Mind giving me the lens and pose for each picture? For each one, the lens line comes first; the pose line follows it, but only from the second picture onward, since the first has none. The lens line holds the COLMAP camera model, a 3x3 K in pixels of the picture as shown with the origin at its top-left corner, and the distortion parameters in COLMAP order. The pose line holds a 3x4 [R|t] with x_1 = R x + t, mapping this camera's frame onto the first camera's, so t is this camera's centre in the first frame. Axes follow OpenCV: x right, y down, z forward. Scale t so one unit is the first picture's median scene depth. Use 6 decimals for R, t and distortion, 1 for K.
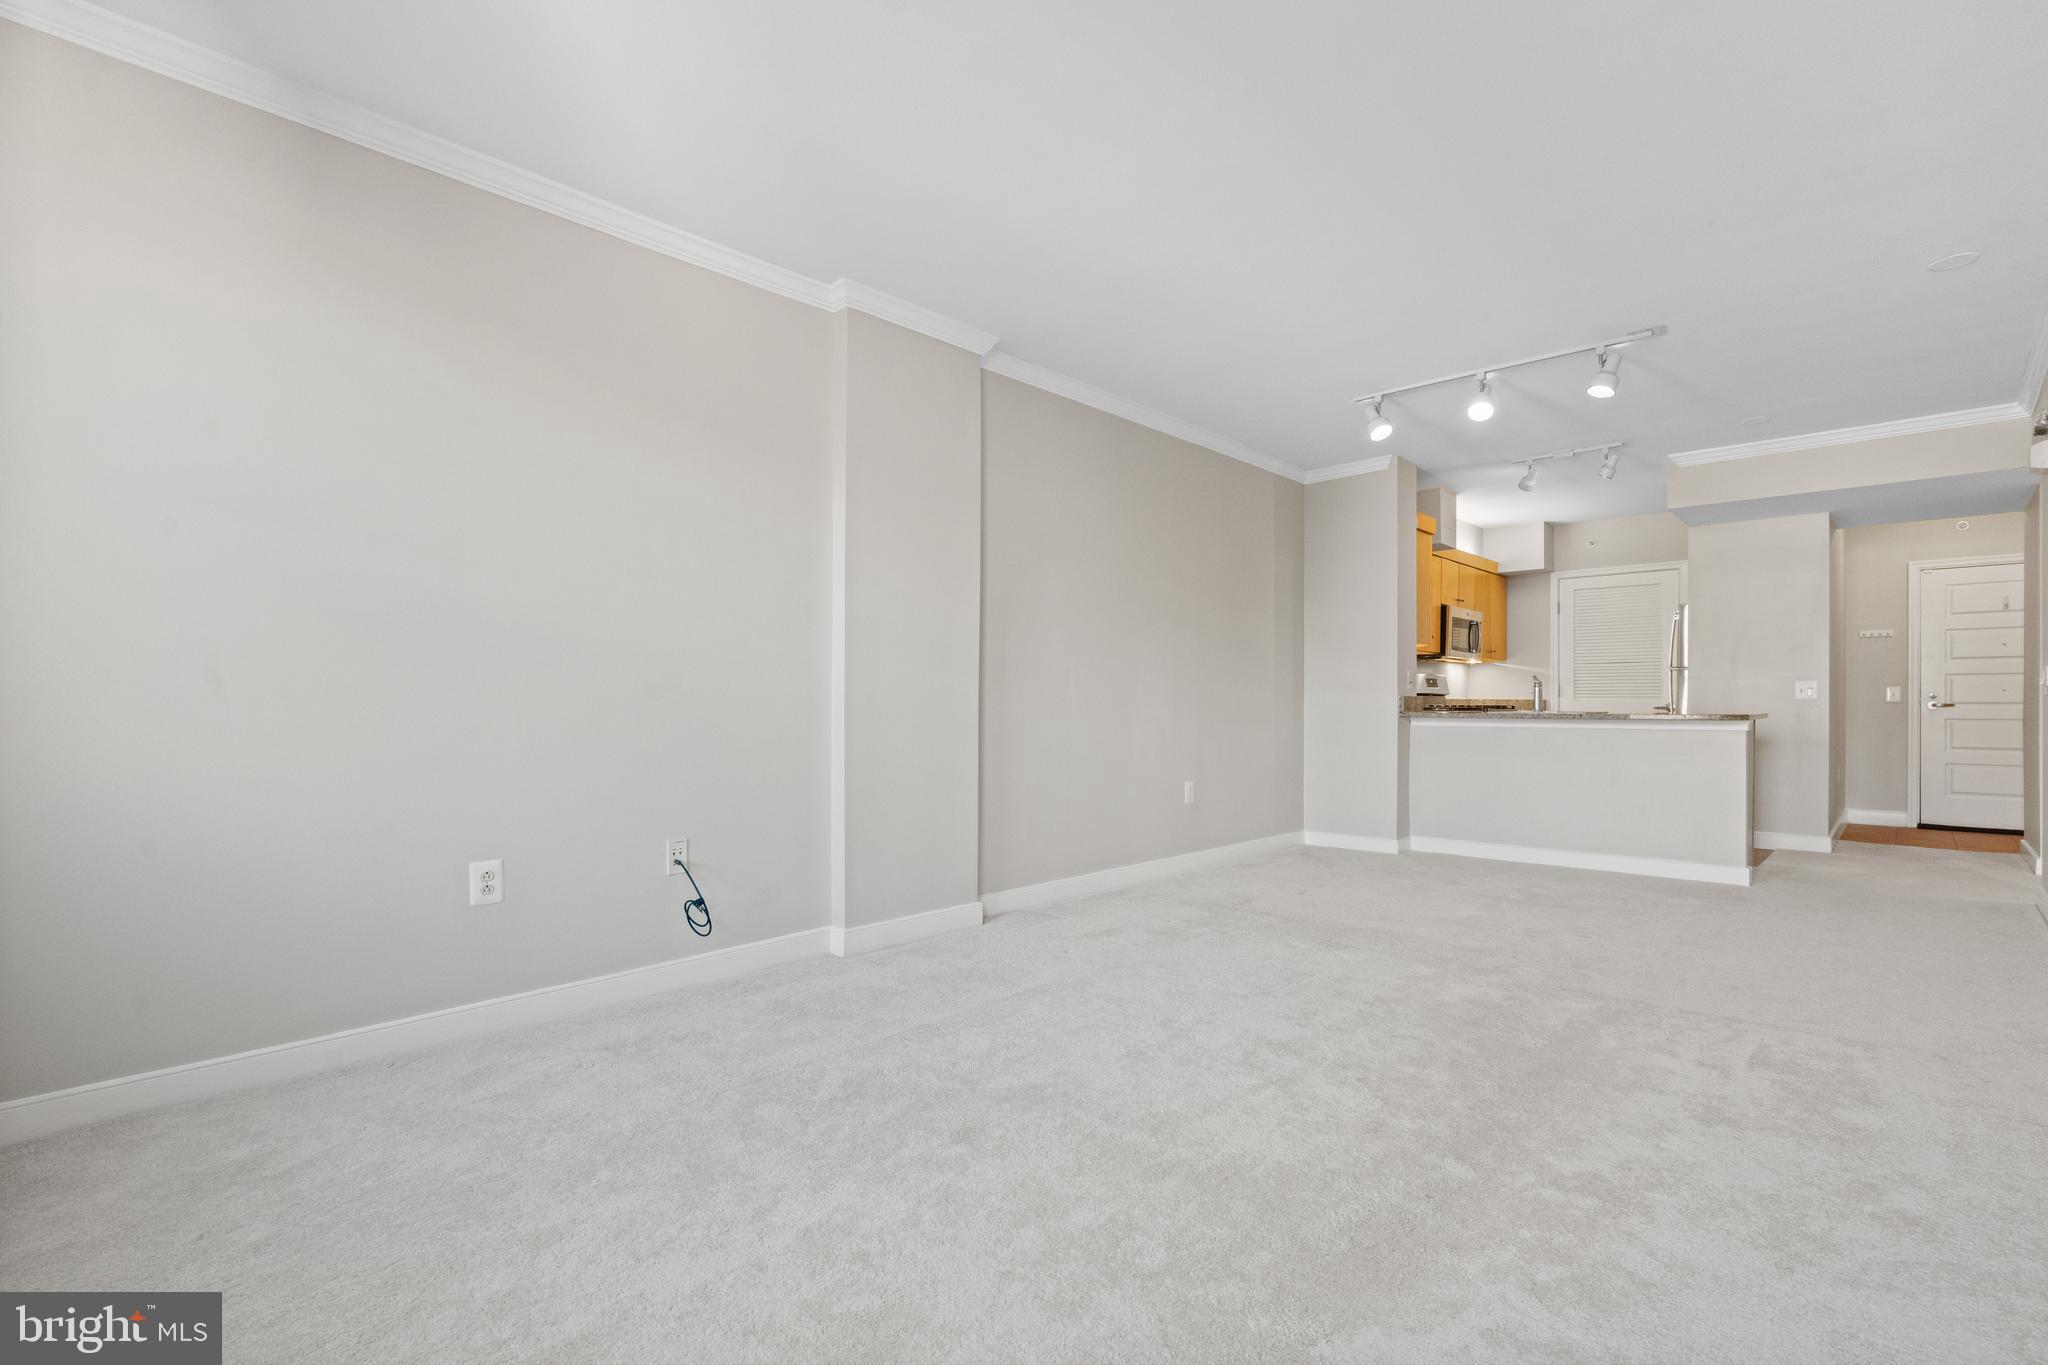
lens RADIAL K [[934.9, 0, 1019.2], [0, 934.9, 702.7], [0, 0, 1]] dist [-0.001866, 0.000941]
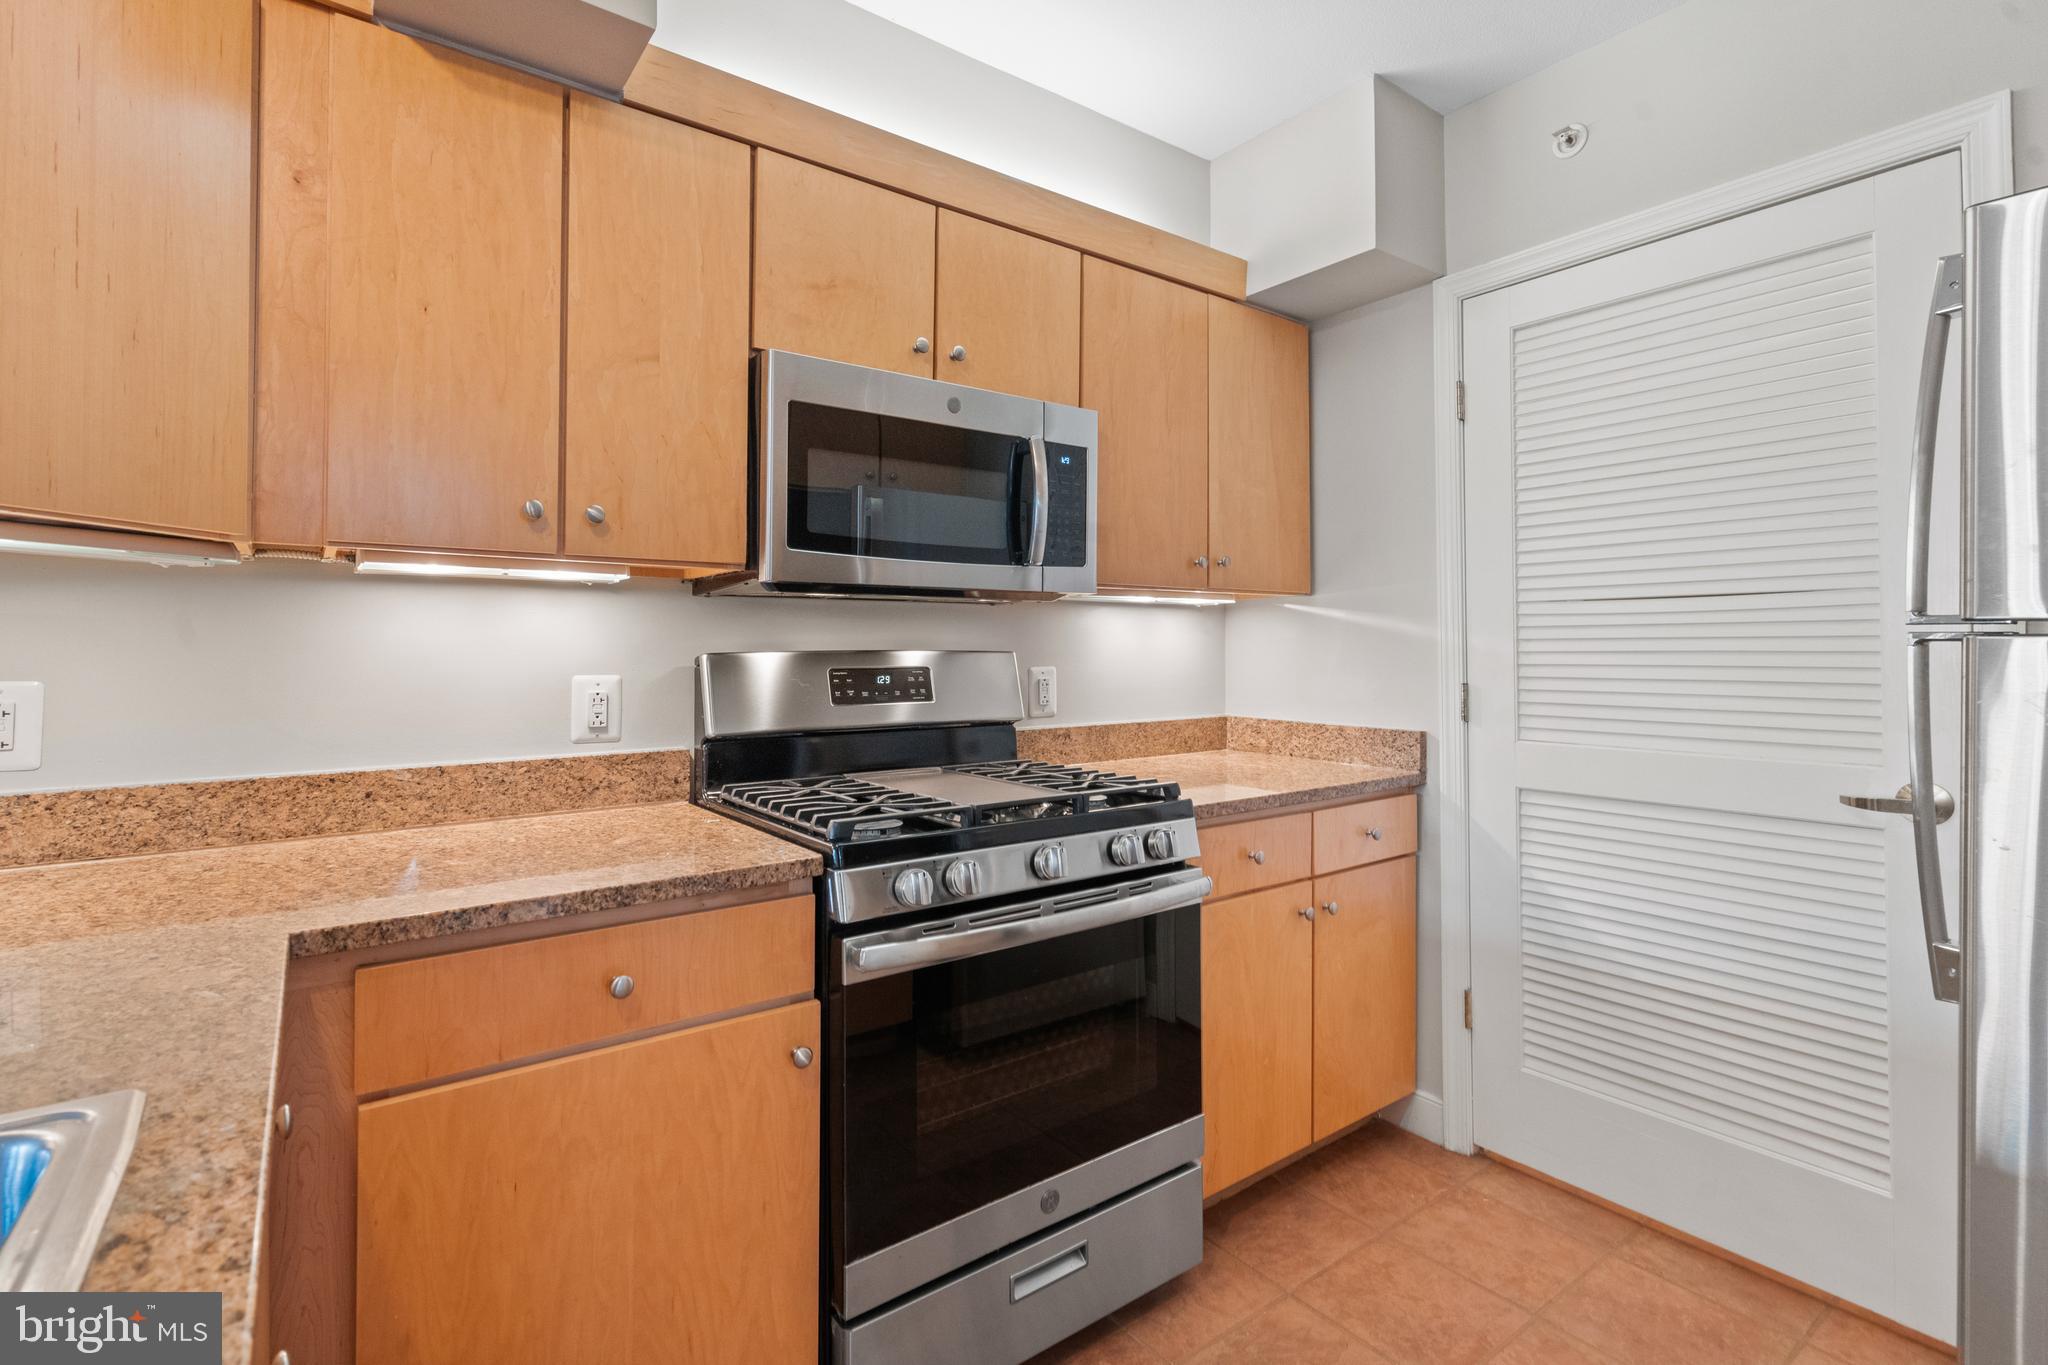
lens RADIAL K [[934.9, 0, 1005.2], [0, 934.9, 638.4], [0, 0, 1]] dist [-0.001866, 0.000941]
pose [[0.981797, -0.006330, -0.189826, 0.570751], [0.004382, 0.999933, -0.010681, -0.033595], [0.189881, 0.009654, 0.981760, 0.807604]]
